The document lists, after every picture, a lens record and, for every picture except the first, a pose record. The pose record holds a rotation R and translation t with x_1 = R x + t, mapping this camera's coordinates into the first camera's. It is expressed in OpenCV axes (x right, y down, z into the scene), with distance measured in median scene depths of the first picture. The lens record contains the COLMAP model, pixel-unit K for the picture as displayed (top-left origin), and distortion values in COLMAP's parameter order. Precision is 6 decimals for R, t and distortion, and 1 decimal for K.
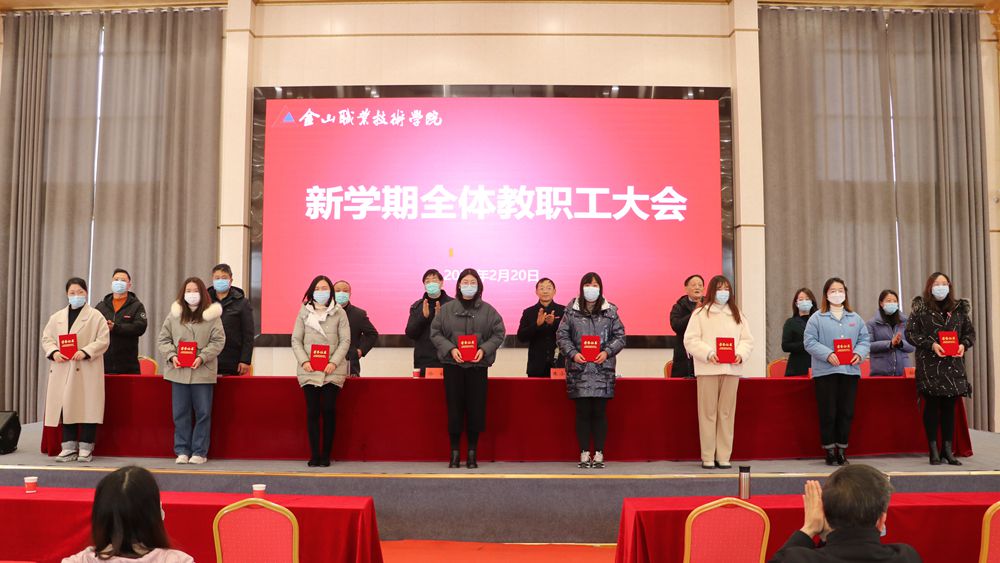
lens RADIAL K [[840.8, 0, 470.8], [0, 840.8, 307.9], [0, 0, 1]] dist [-0.110308, 0.022797]
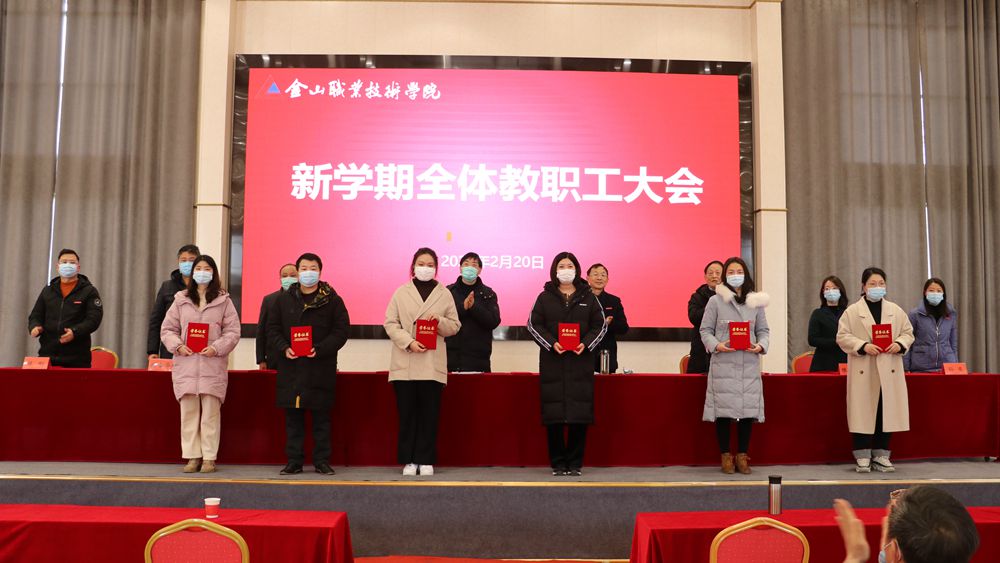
lens RADIAL K [[996.2, 0, 501.9], [0, 996.2, 276.9], [0, 0, 1]] dist [-0.082262, 0.000000]
pose [[0.999000, 0.006696, 0.044196, -0.013938], [-0.006036, 0.999868, -0.015054, -0.005556], [-0.044291, 0.014772, 0.998909, -0.096954]]
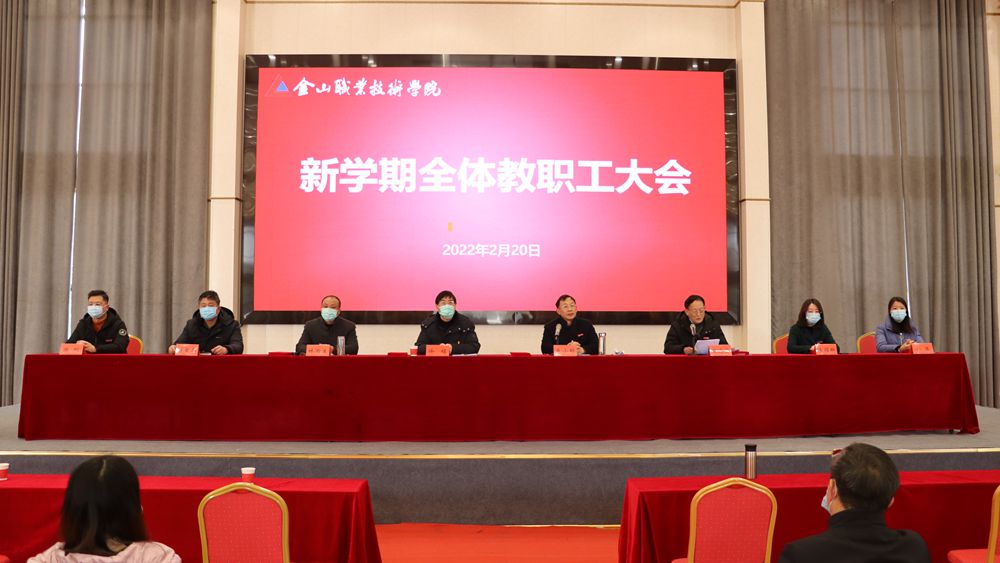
lens RADIAL K [[951.1, 0, 501.6], [0, 951.1, 283.4], [0, 0, 1]] dist [-0.086430, 0.000000]
pose [[0.998938, -0.001136, 0.046062, -0.015051], [0.000898, 0.999986, 0.005171, -0.005977], [-0.046067, -0.005124, 0.998925, -0.104796]]
